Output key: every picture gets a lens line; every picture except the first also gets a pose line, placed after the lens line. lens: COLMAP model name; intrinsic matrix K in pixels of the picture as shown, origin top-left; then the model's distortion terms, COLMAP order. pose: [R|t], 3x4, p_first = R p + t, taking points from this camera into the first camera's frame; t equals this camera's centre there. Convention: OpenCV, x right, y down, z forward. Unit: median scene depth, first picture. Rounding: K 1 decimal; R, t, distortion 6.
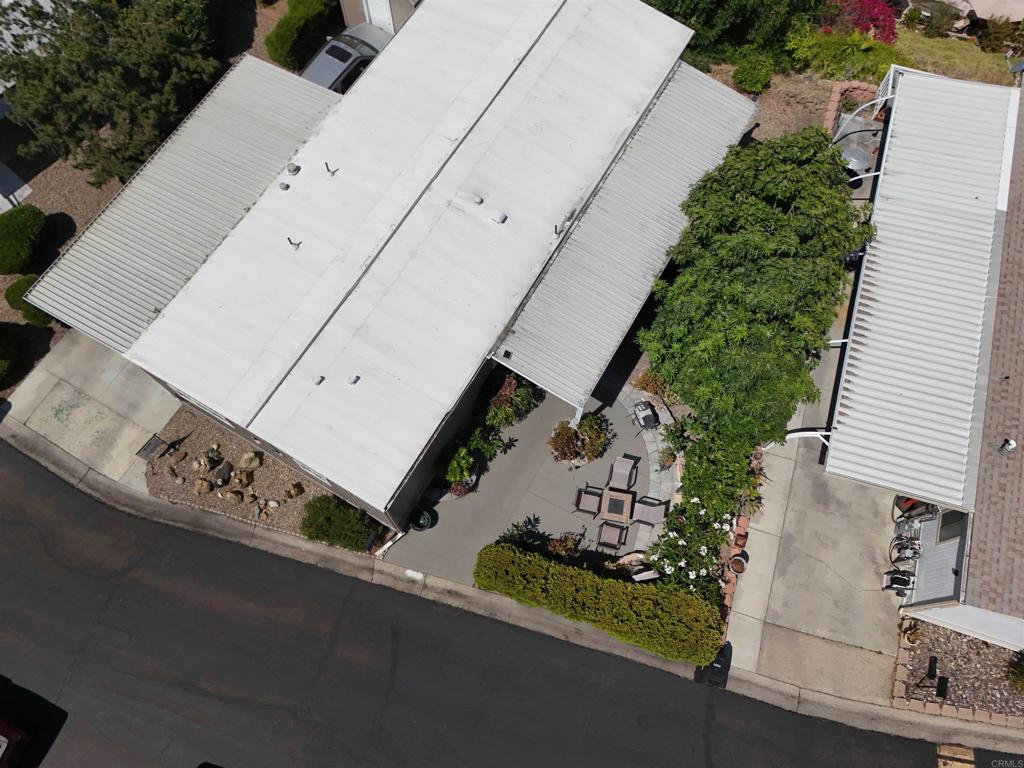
lens RADIAL K [[748.1, 0, 512.1], [0, 748.1, 378.4], [0, 0, 1]] dist [0.071594, -0.056031]
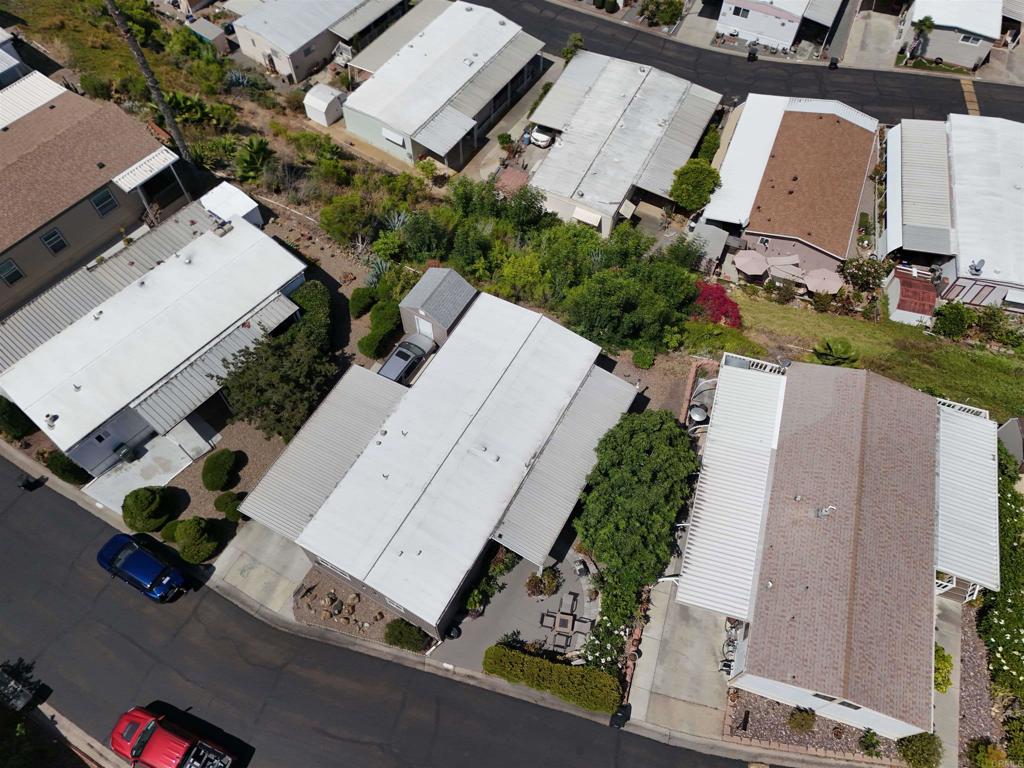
lens RADIAL K [[748.1, 0, 513.3], [0, 748.1, 378.0], [0, 0, 1]] dist [0.071594, -0.056031]
pose [[0.999898, -0.013083, 0.005686, 0.018683], [0.013873, 0.984630, -0.174100, -0.086143], [-0.003321, 0.174161, 0.984712, -0.817575]]
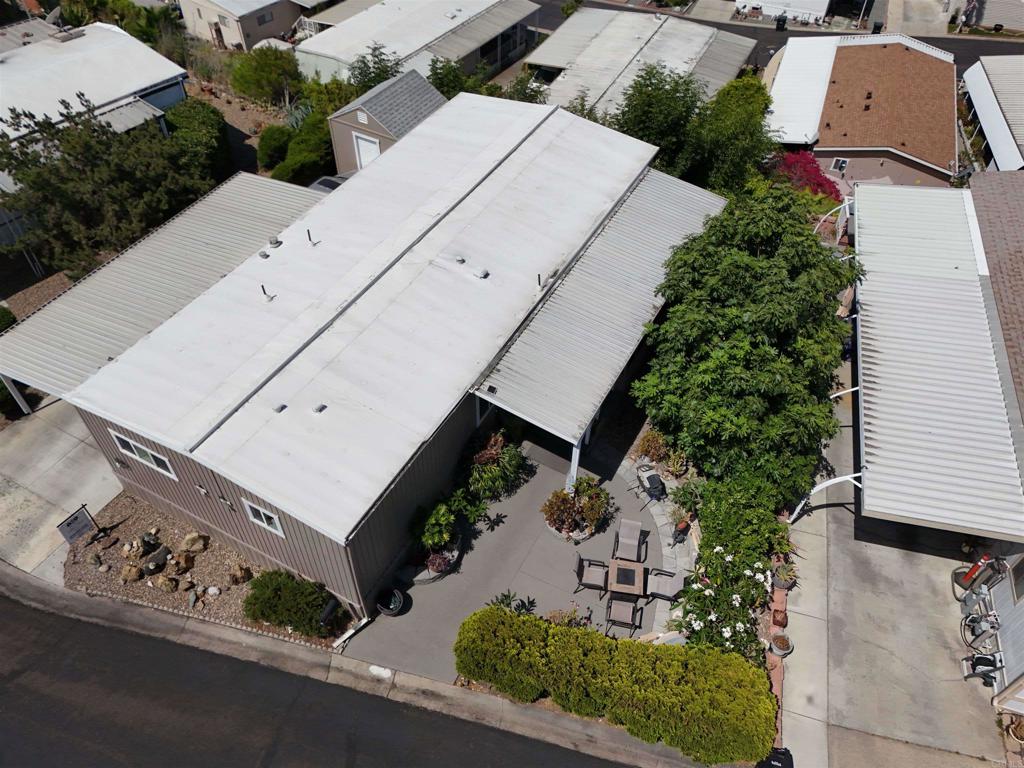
lens RADIAL K [[748.1, 0, 512.5], [0, 748.1, 379.8], [0, 0, 1]] dist [0.071594, -0.056031]
pose [[0.999528, -0.024036, 0.019107, 0.001617], [0.029465, 0.925913, -0.376587, 0.276613], [-0.008640, 0.376972, 0.926184, 0.138889]]
